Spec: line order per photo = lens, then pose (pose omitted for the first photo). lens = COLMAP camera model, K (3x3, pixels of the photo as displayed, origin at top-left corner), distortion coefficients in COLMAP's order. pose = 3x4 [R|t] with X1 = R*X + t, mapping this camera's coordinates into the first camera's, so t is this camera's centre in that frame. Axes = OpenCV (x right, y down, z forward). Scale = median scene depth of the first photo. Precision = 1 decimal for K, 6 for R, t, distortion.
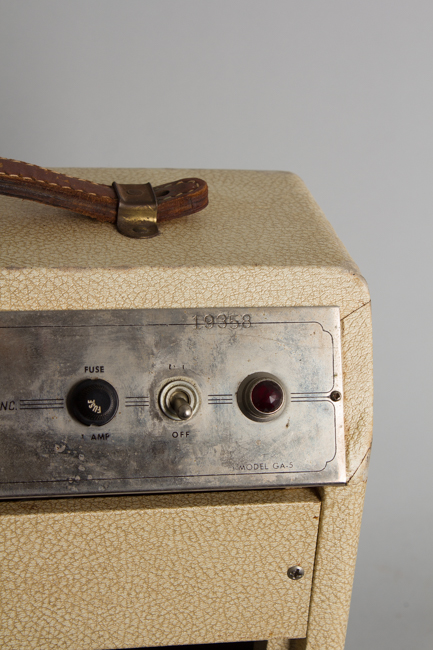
lens RADIAL K [[1650.8, 0, 215.5], [0, 1650.8, 326.8], [0, 0, 1]] dist [0.058360, 0.000000]
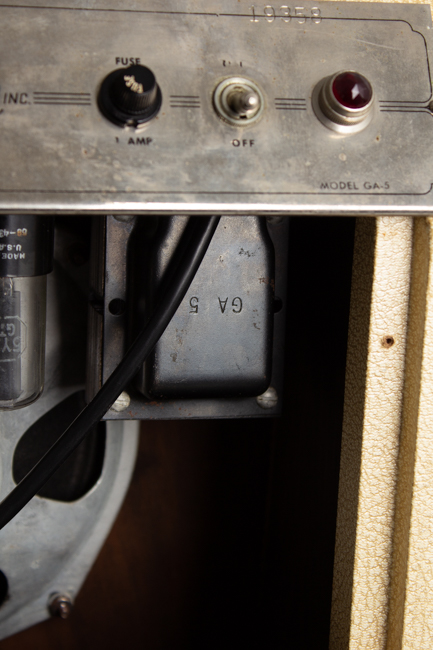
lens RADIAL K [[1650.8, 0, 216.3], [0, 1650.8, 323.6], [0, 0, 1]] dist [0.058360, 0.000000]
pose [[0.997945, -0.043446, 0.047095, -0.073122], [0.053533, 0.969240, -0.240223, 0.328976], [-0.035209, 0.242251, 0.969575, 0.274145]]
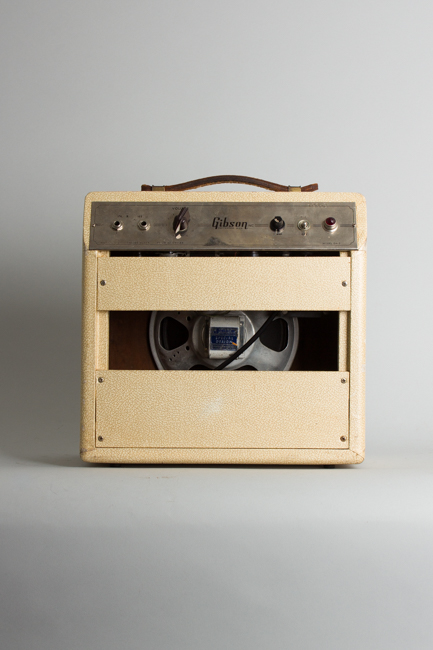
lens RADIAL K [[1451.3, 0, 212.2], [0, 1451.3, 326.0], [0, 0, 1]] dist [0.091014, 0.000000]
pose [[0.977807, -0.065782, -0.198914, 0.353679], [-0.026370, 0.903237, -0.428331, 1.440006], [0.207843, 0.424071, 0.881456, -1.455719]]
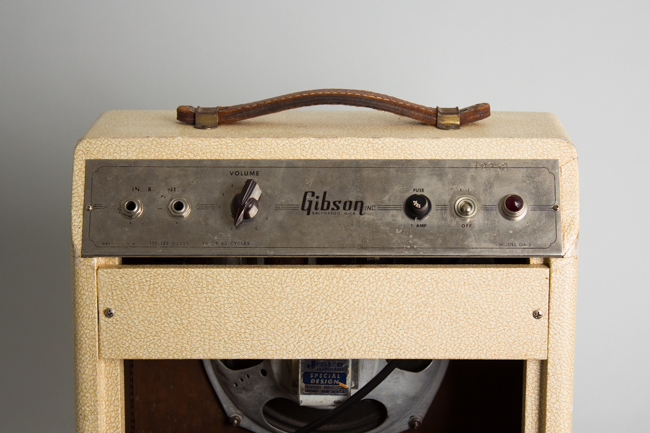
lens RADIAL K [[1650.8, 0, 304.8], [0, 1650.8, 213.4], [0, 0, 1]] dist [0.058360, 0.000000]
pose [[0.974161, -0.025456, -0.224417, 0.210196], [-0.024322, 0.976026, -0.216290, 0.443070], [0.224542, 0.216160, 0.950187, -0.747273]]
